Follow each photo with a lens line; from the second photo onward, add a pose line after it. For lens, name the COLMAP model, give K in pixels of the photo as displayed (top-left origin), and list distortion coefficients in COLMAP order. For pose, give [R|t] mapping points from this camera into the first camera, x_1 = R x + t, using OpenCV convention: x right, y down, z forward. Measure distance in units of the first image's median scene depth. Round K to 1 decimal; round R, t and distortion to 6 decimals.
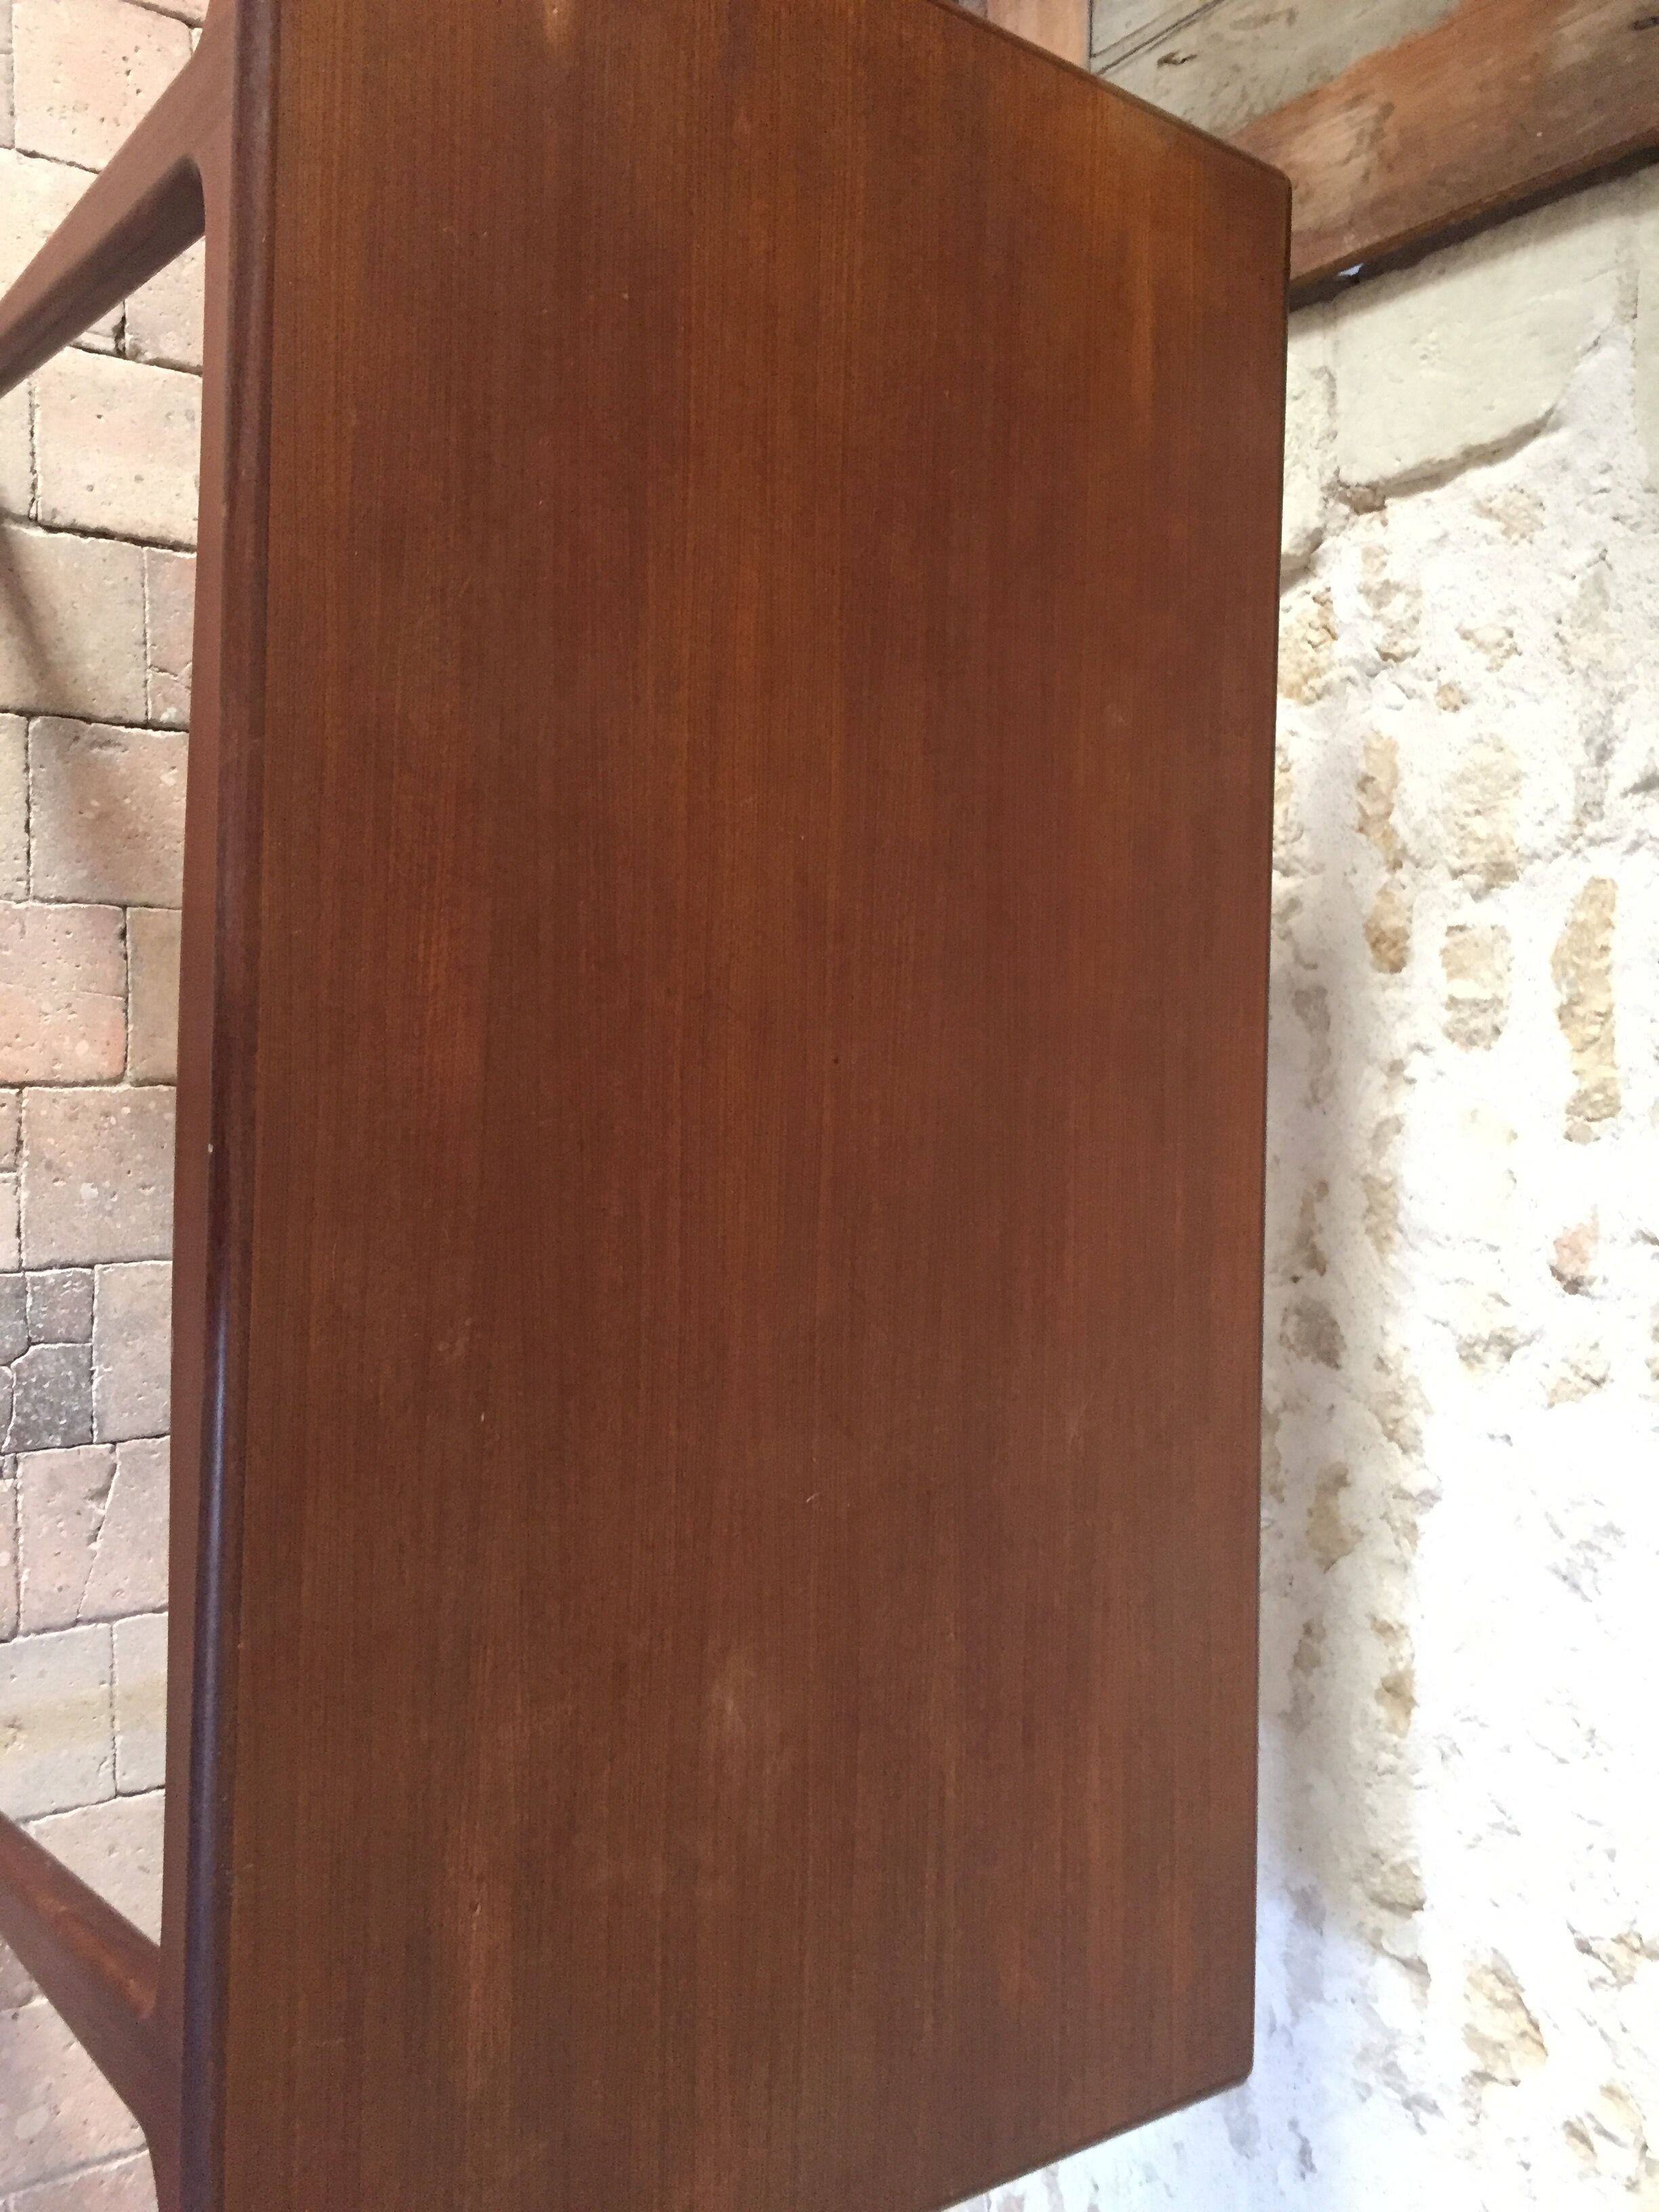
lens RADIAL K [[1916.1, 0, 831.3], [0, 1916.1, 1091.1], [0, 0, 1]] dist [0.090514, -0.139171]
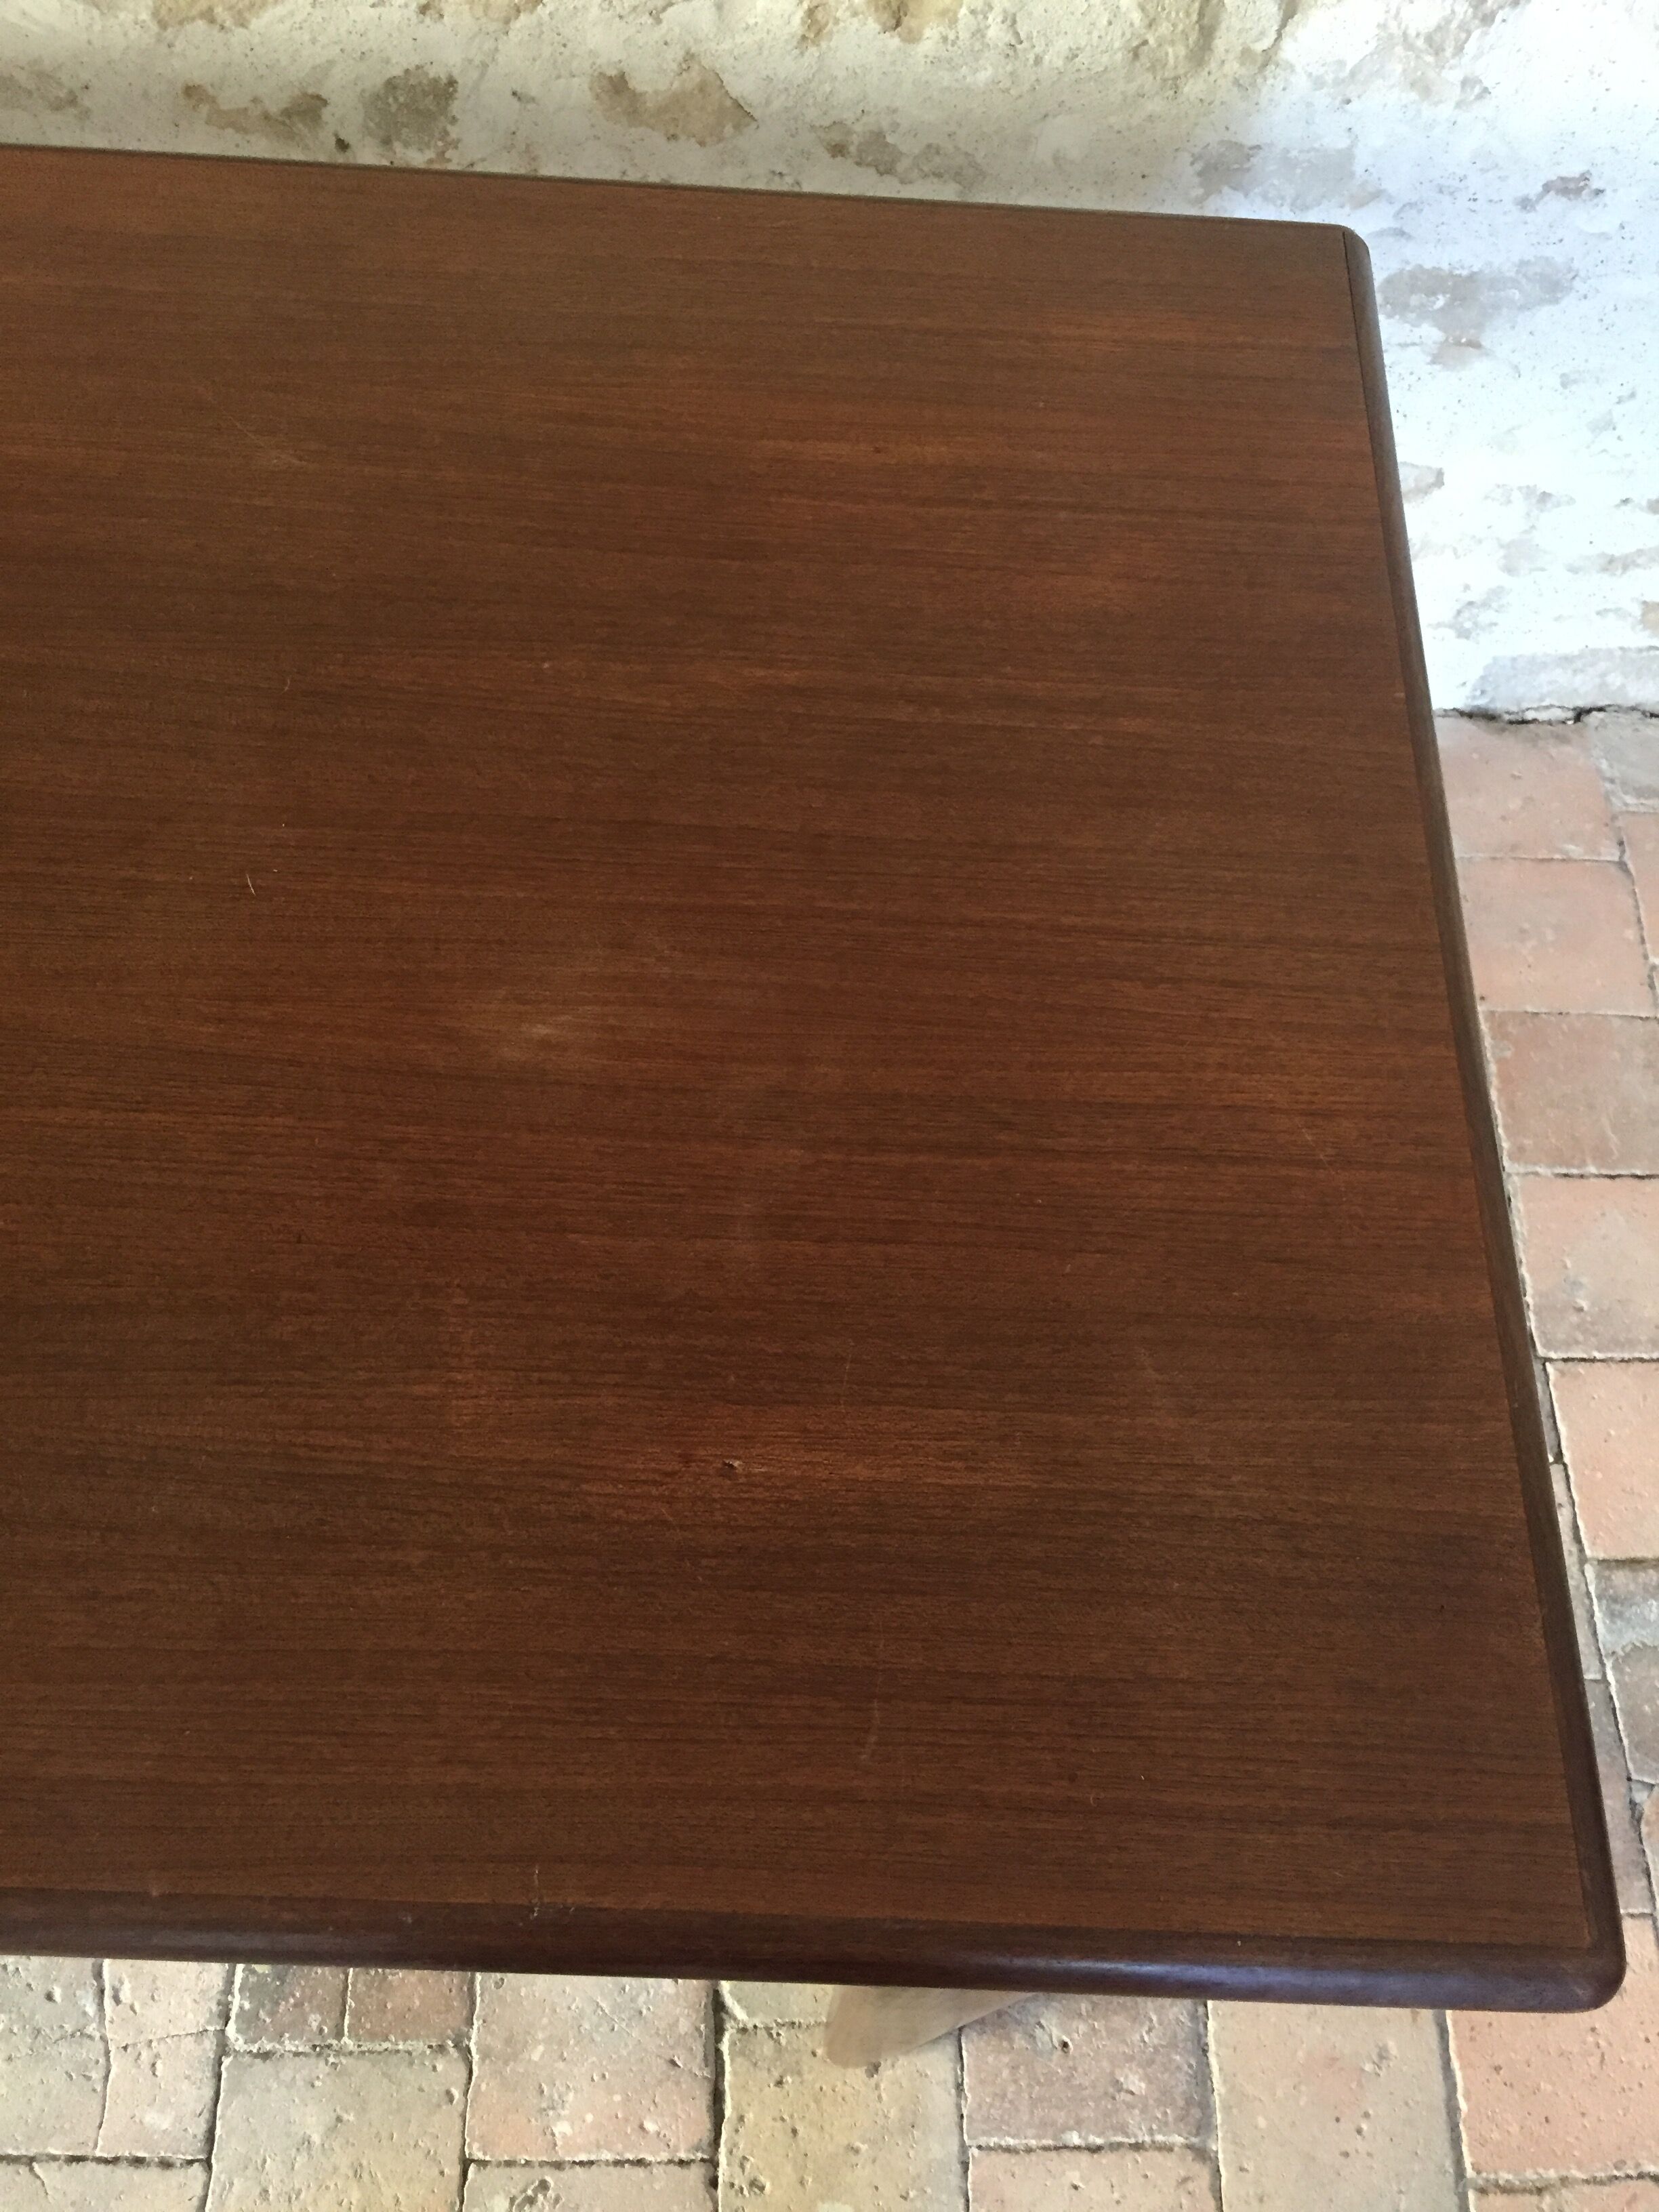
lens RADIAL K [[1916.1, 0, 839.1], [0, 1916.1, 1113.6], [0, 0, 1]] dist [0.090514, -0.139171]
pose [[0.029948, -0.986097, -0.163450, 0.018885], [0.998911, 0.023674, 0.040203, 0.282764], [-0.035774, -0.164476, 0.985732, 0.272666]]
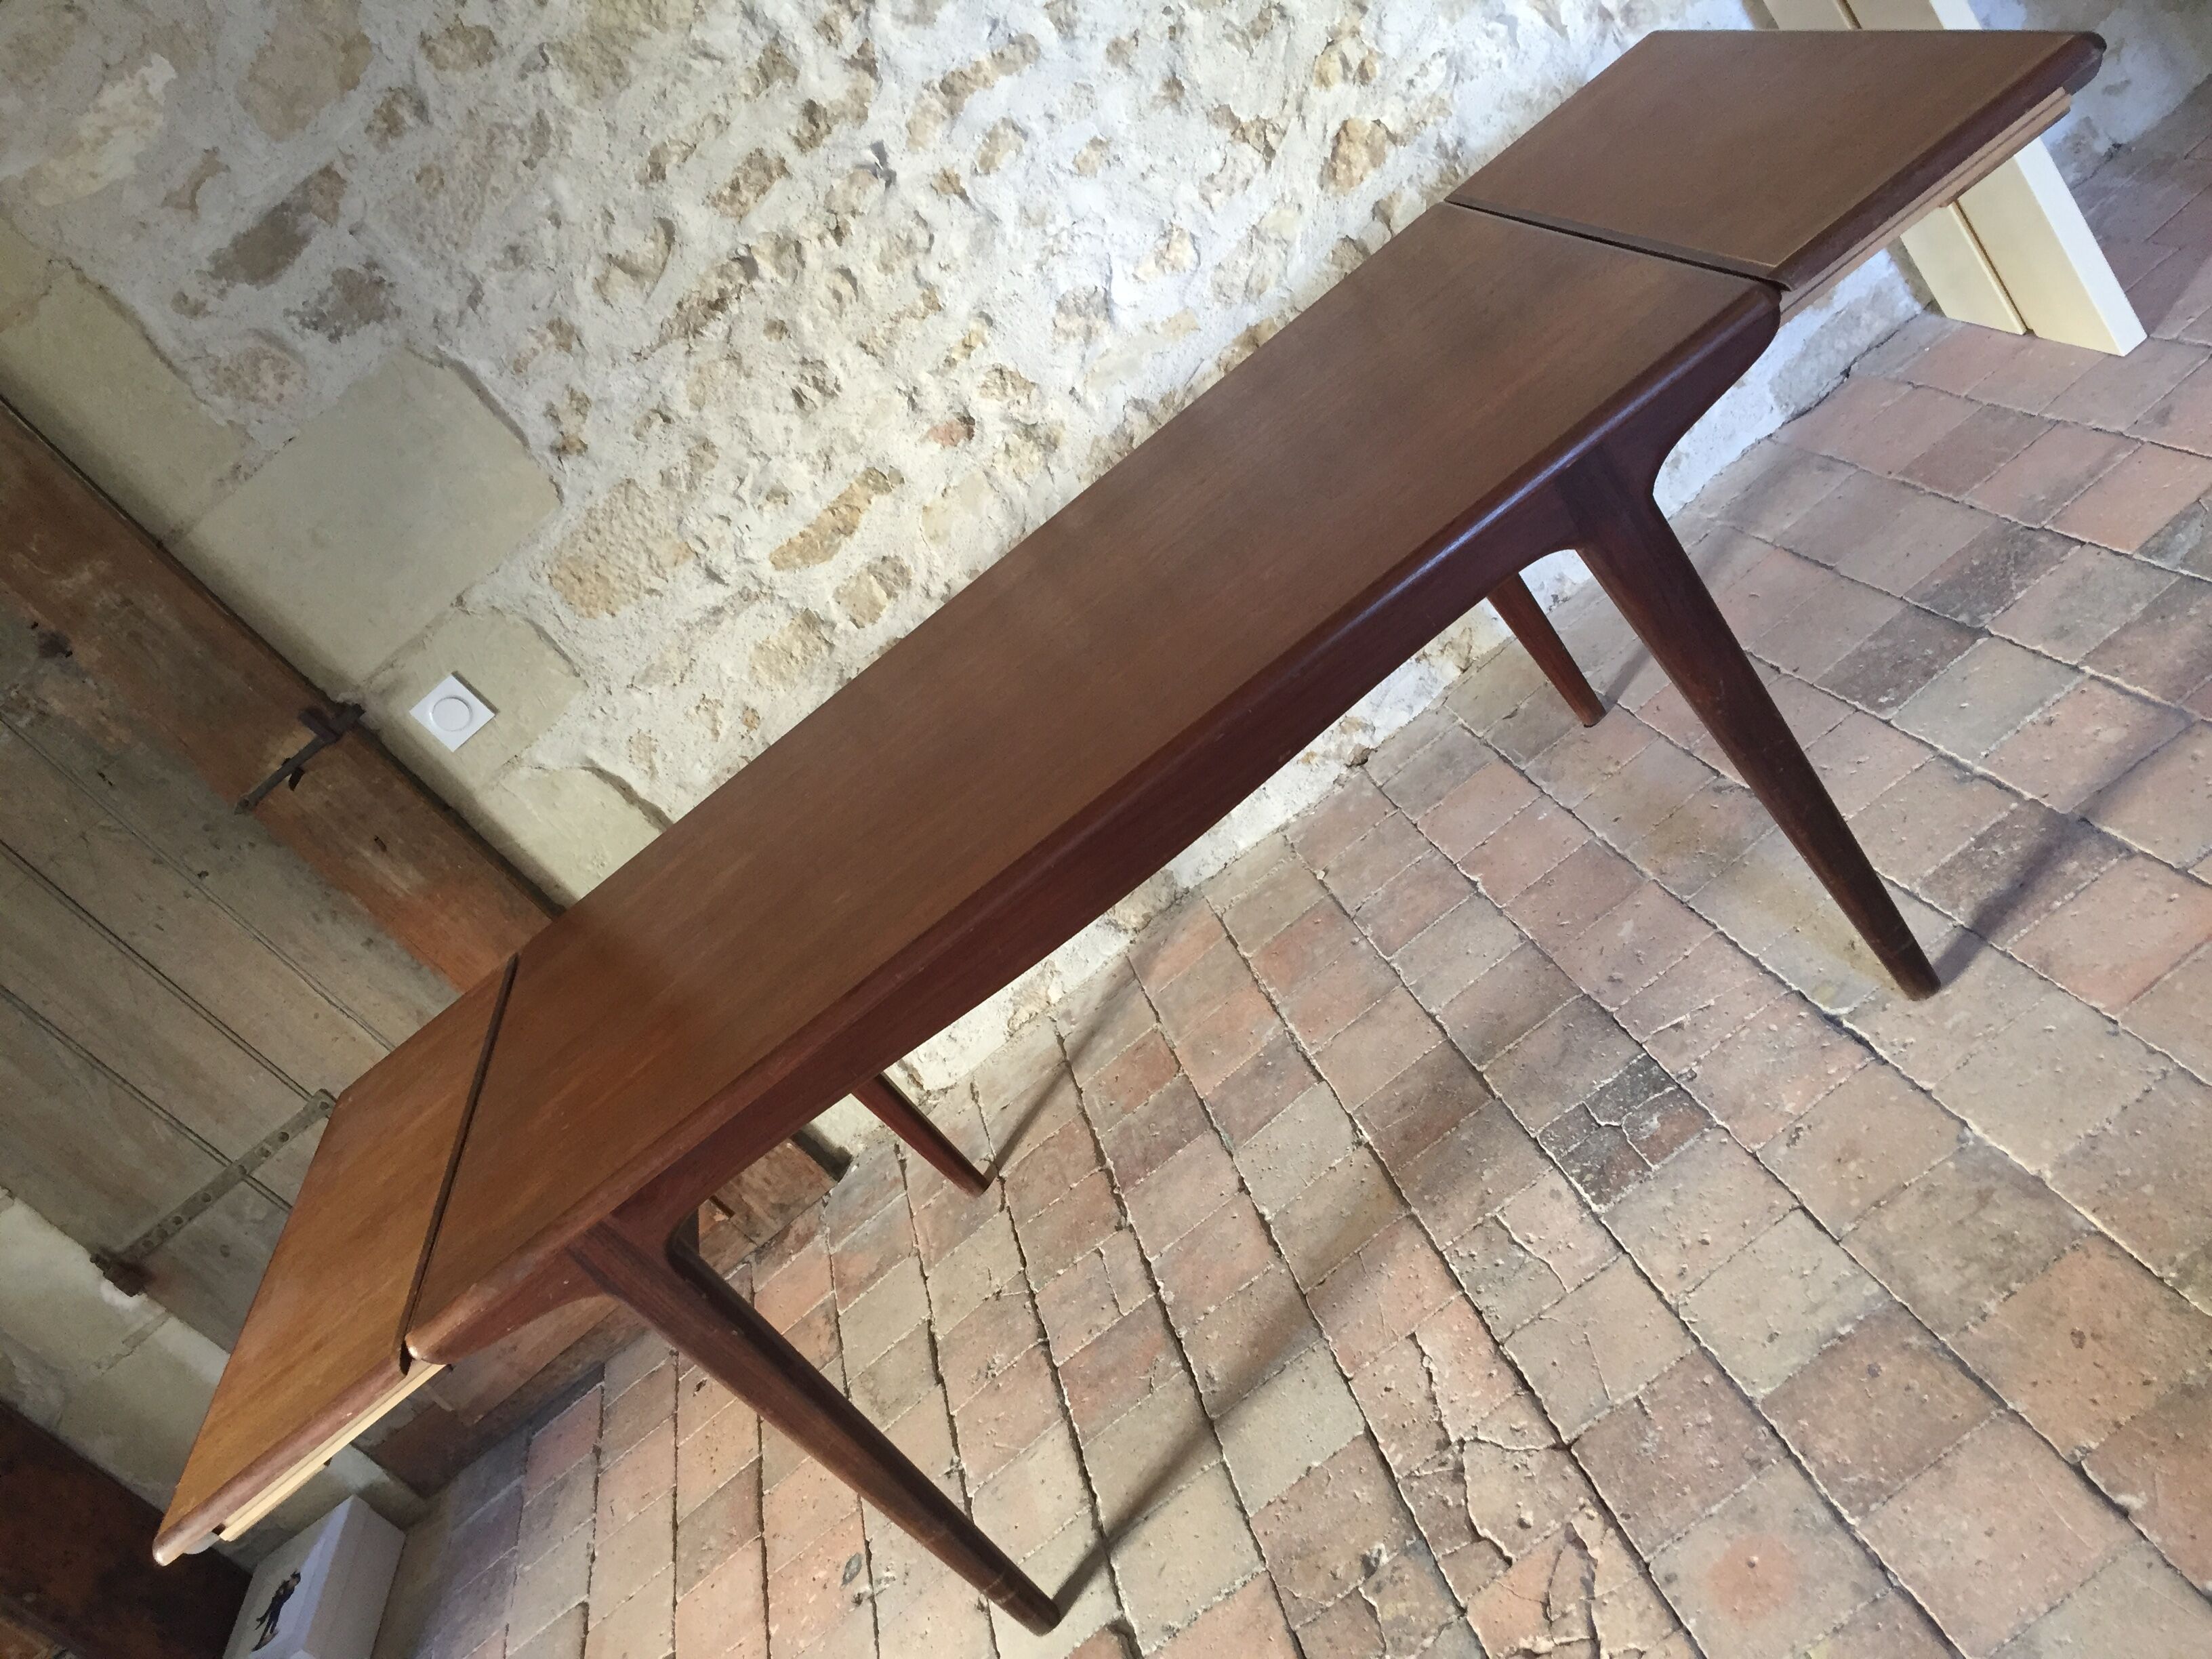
lens RADIAL K [[1916.1, 0, 1087.7], [0, 1916.1, 827.4], [0, 0, 1]] dist [0.090514, -0.139171]
pose [[-0.516624, -0.704546, 0.486533, -0.696604], [0.772692, -0.628433, -0.089551, 0.104830], [0.368846, 0.329676, 0.869060, -0.273719]]
